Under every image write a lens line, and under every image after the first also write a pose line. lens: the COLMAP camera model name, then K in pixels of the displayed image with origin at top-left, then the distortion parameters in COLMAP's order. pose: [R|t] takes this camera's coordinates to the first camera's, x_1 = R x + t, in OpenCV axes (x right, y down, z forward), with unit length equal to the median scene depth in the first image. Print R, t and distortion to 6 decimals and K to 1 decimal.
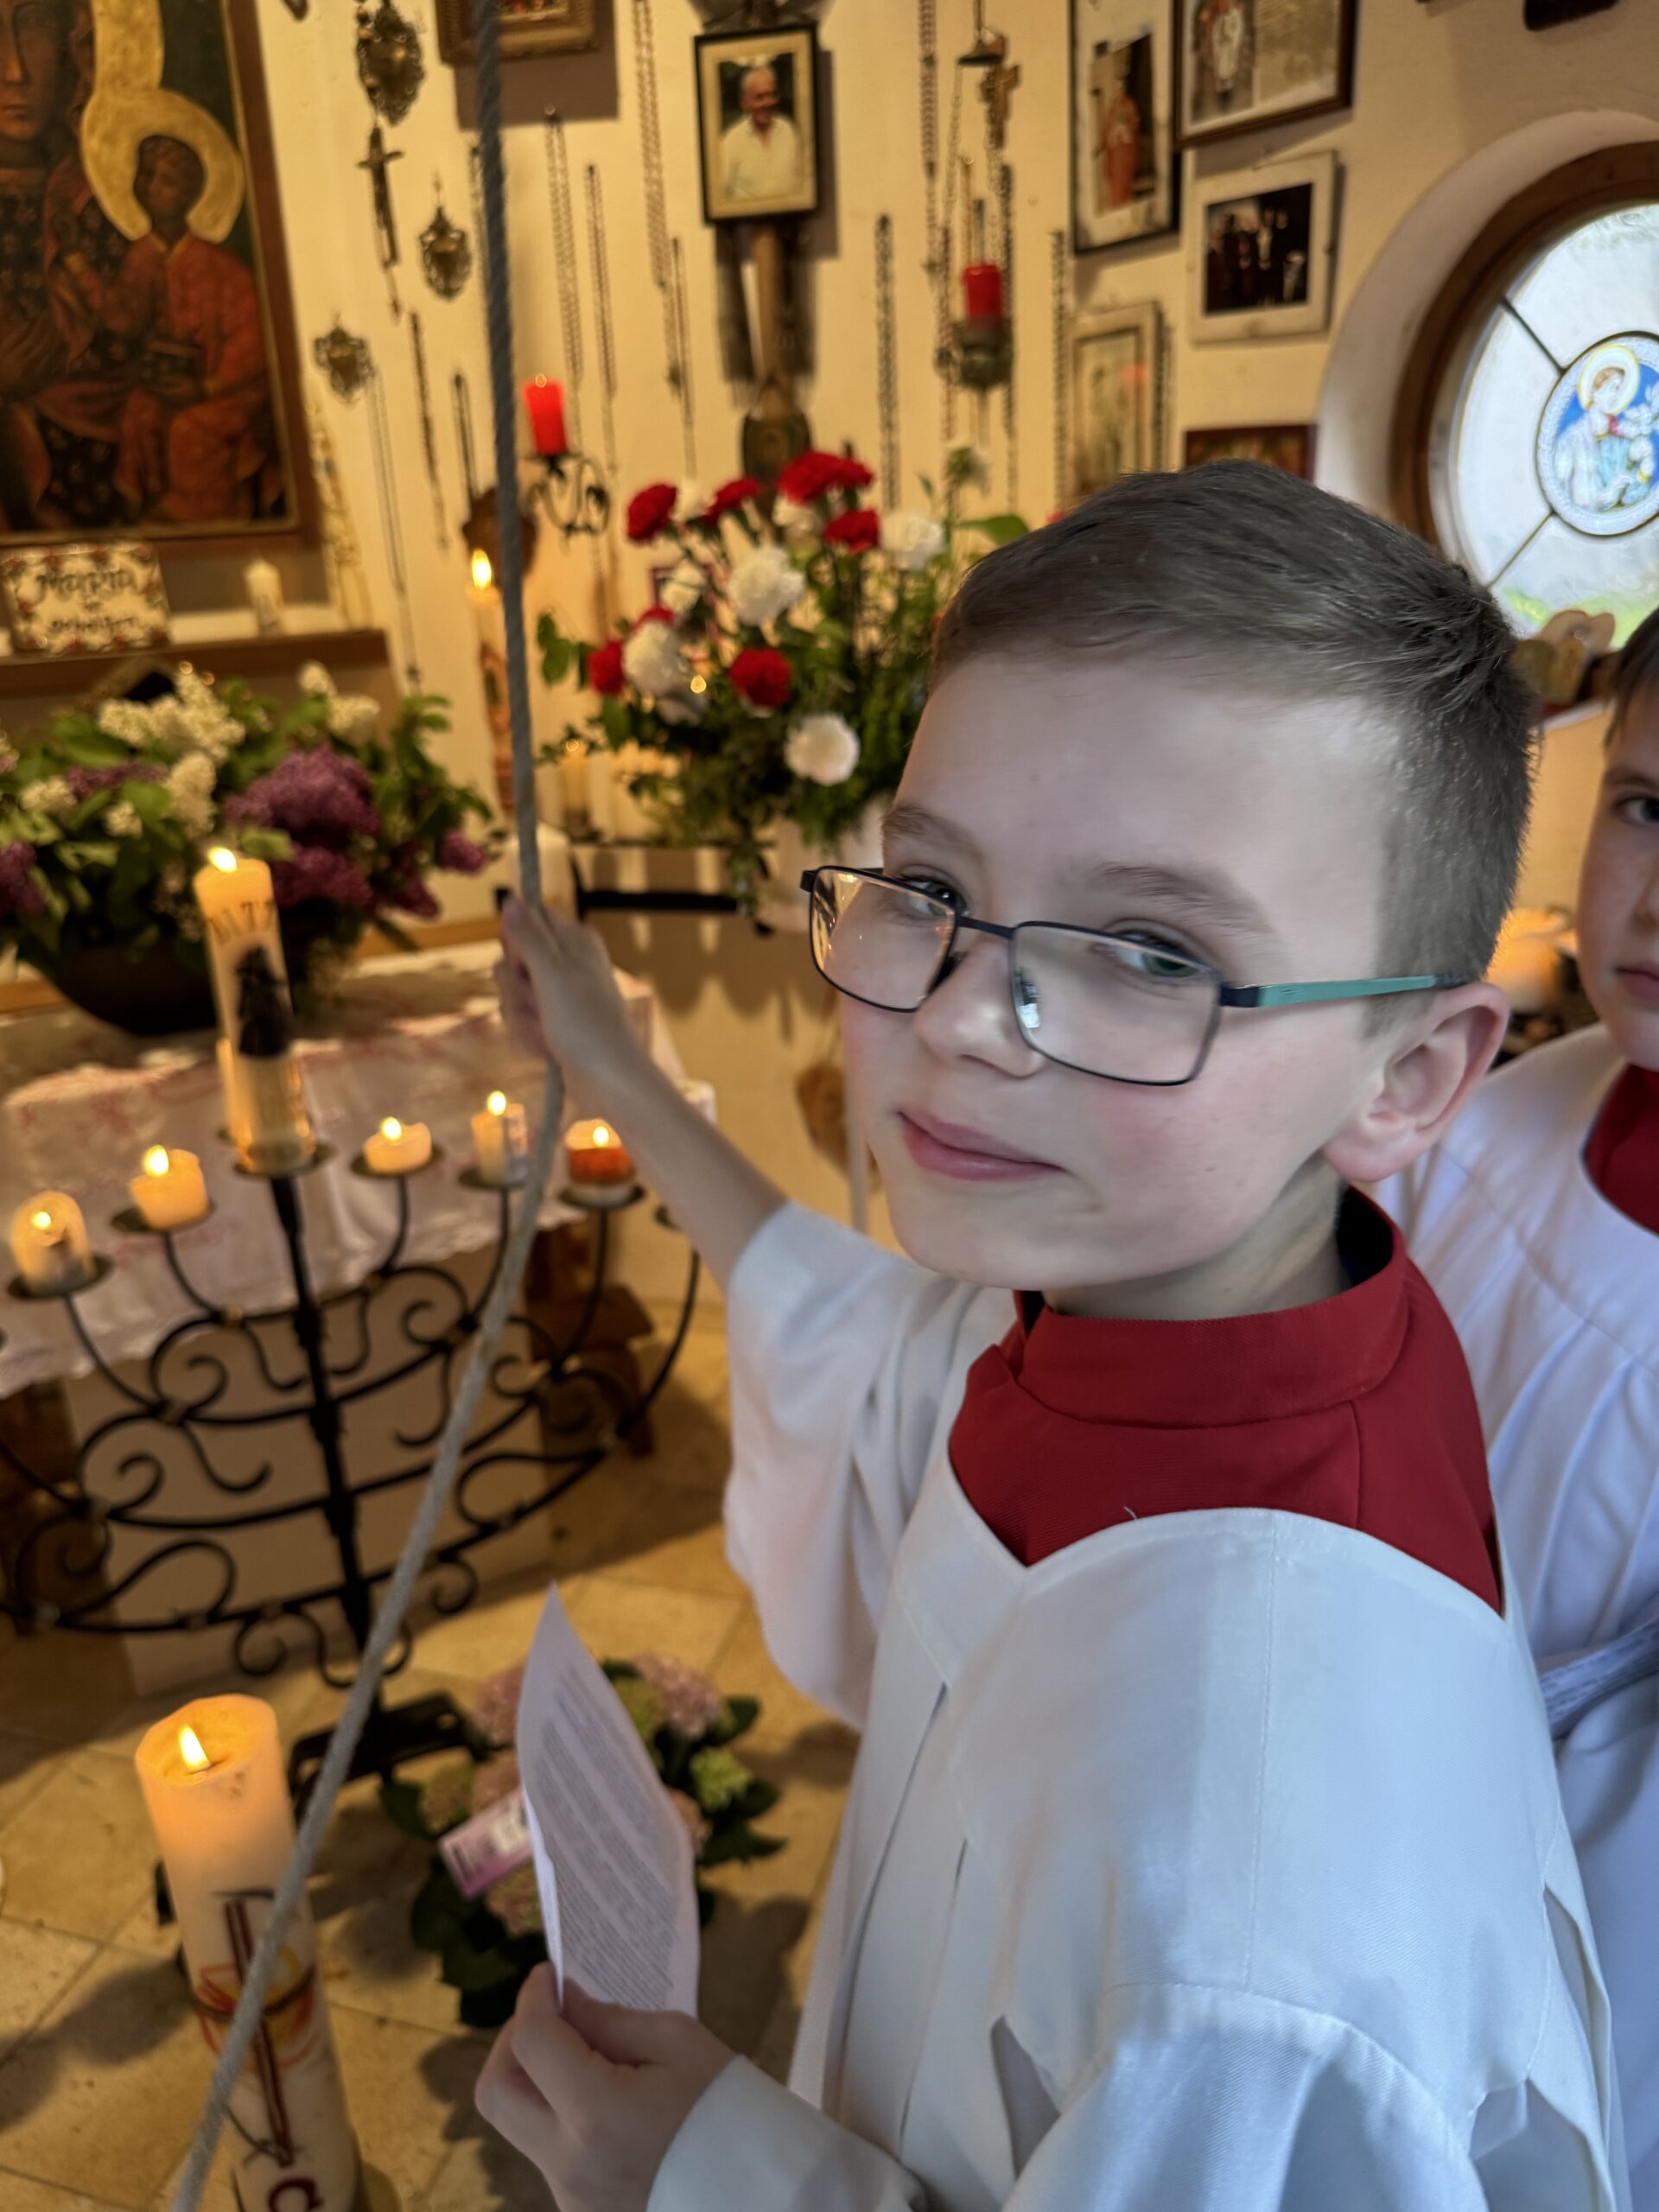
lens RADIAL K [[1652.2, 0, 822.2], [0, 1652.2, 1099.5], [0, 0, 1]] dist [-0.021671, 0.002921]
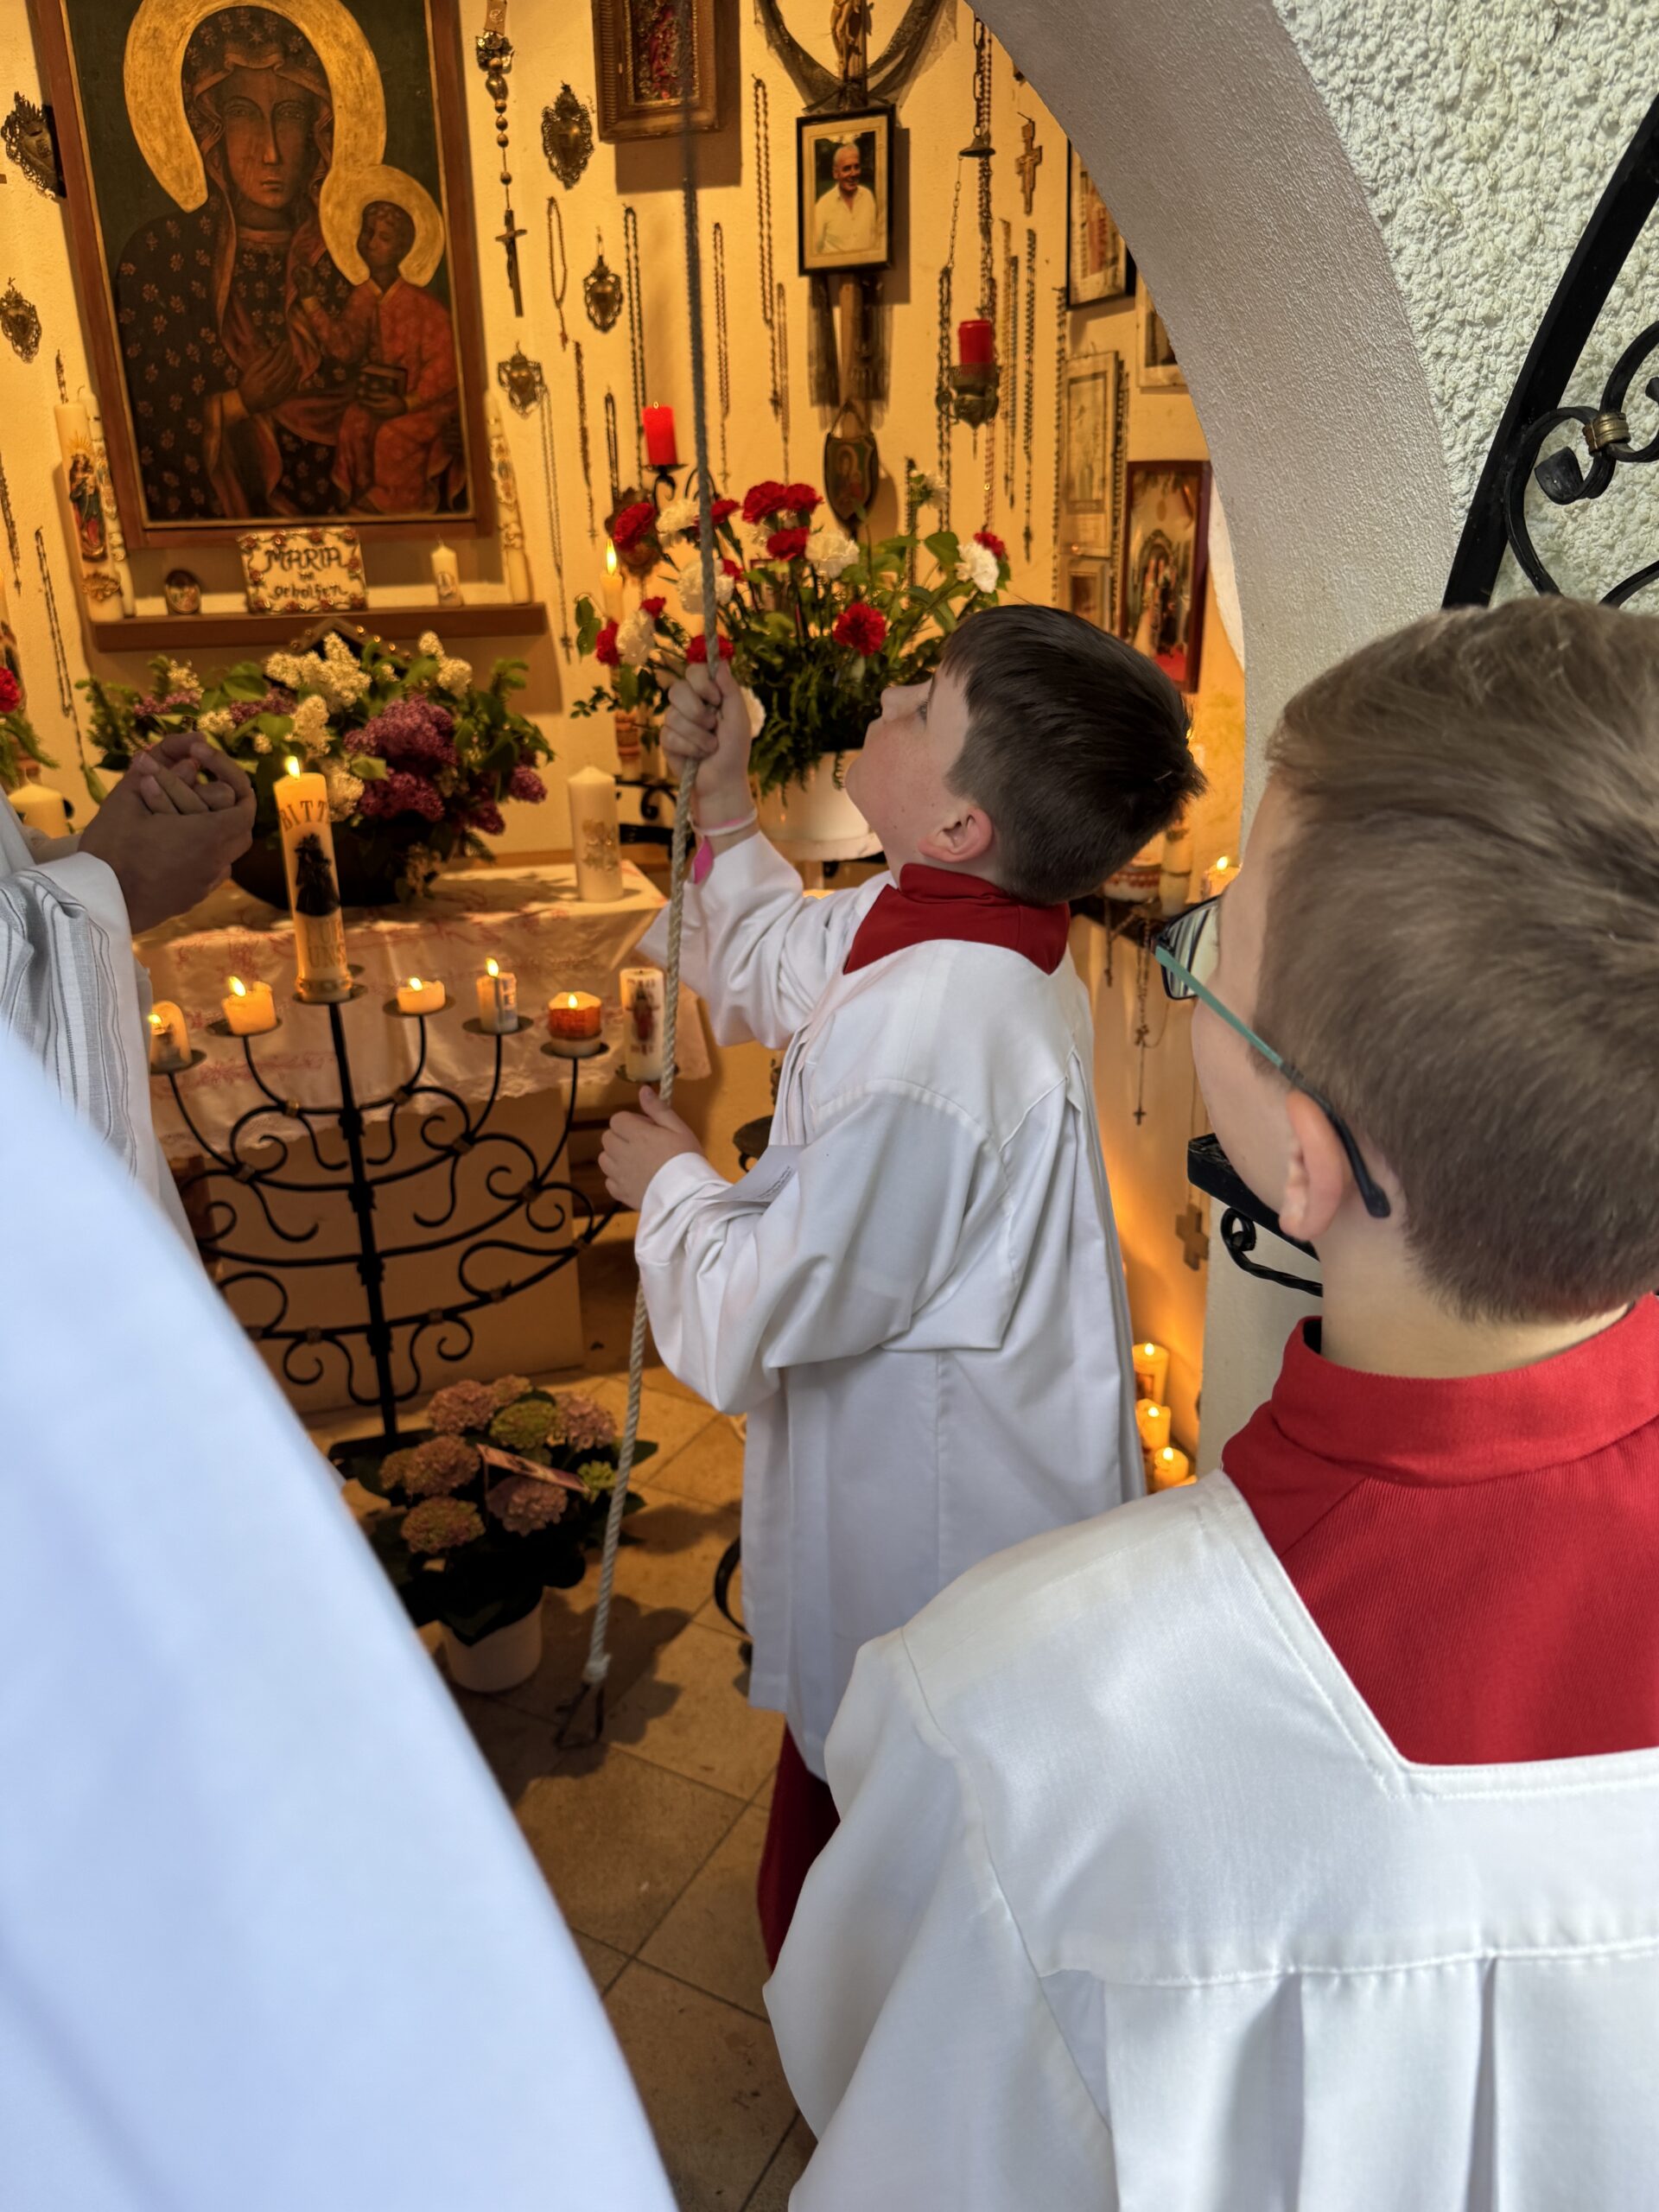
lens RADIAL K [[1652.2, 0, 814.6], [0, 1652.2, 1105.7], [0, 0, 1]] dist [-0.021671, 0.002921]
pose [[0.979492, 0.090200, -0.180167, 0.212413], [-0.087159, 0.995887, 0.024740, 0.039960], [0.181658, -0.008529, 0.983325, -0.182475]]
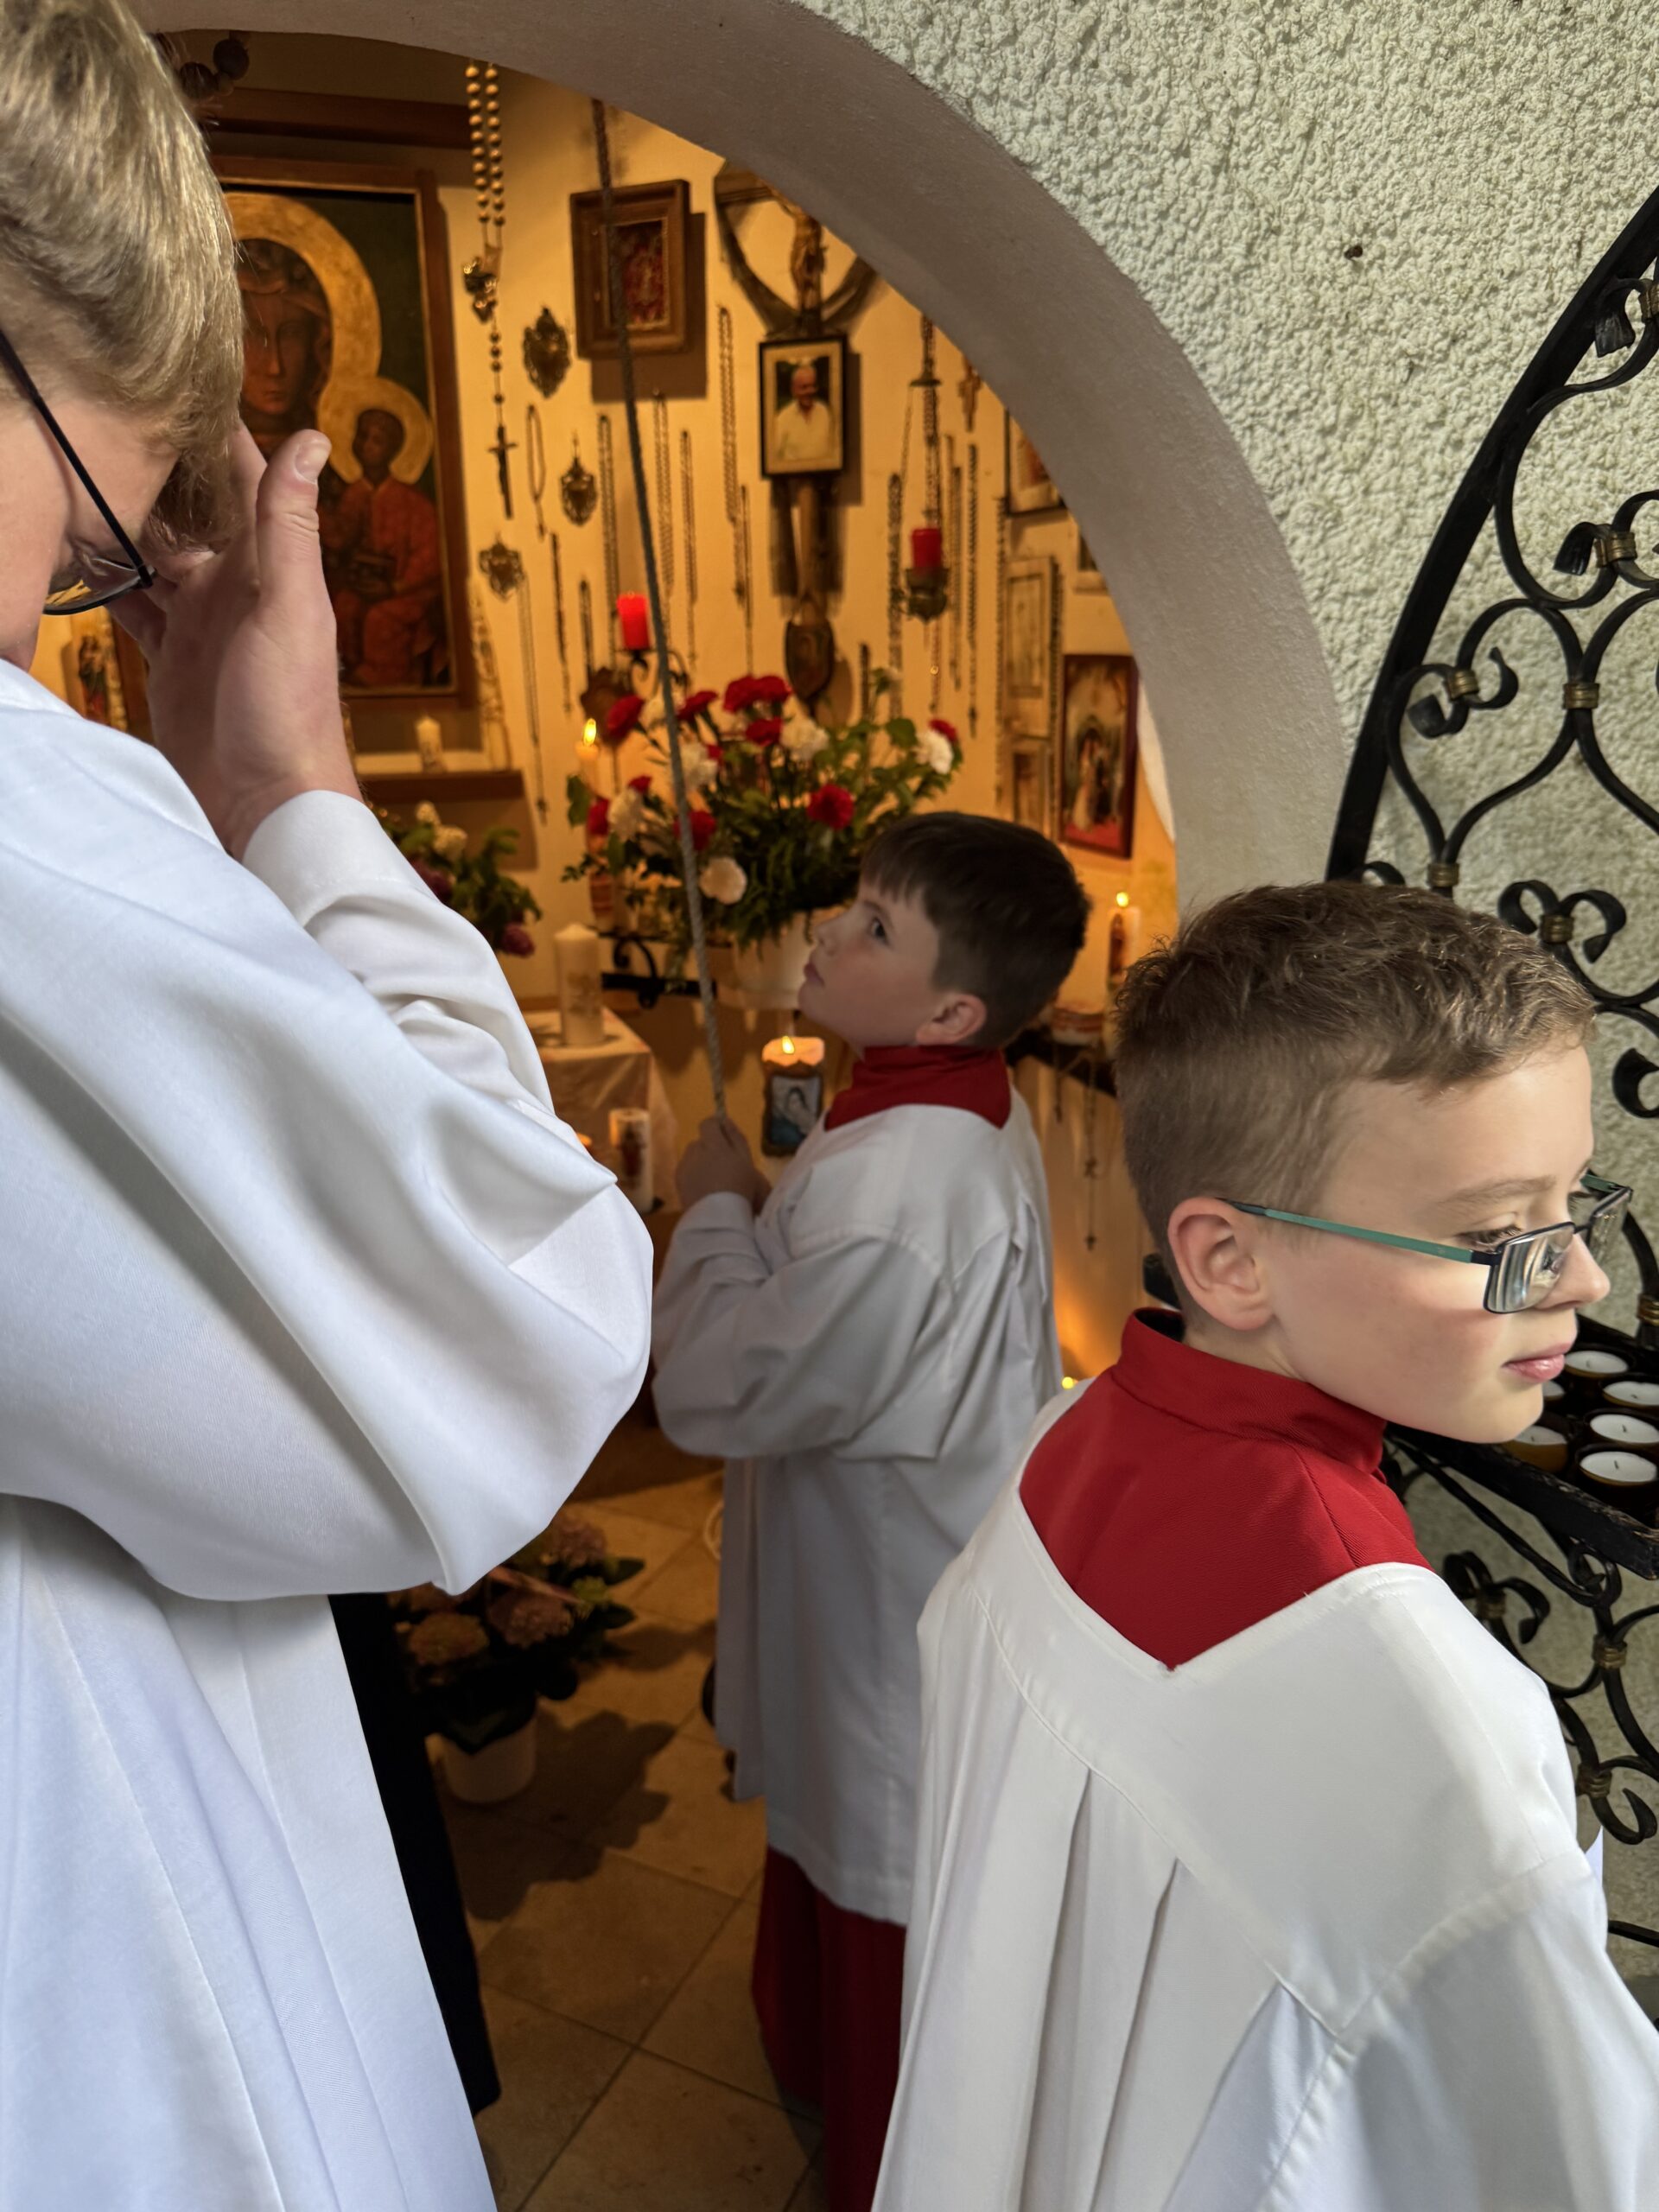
lens RADIAL K [[1652.2, 0, 824.0], [0, 1652.2, 1111.0], [0, 0, 1]] dist [-0.021671, 0.002921]
pose [[0.987438, 0.065631, -0.143733, 0.203466], [-0.074316, 0.995666, -0.055912, 0.041656], [0.139440, 0.065891, 0.988036, -0.265772]]
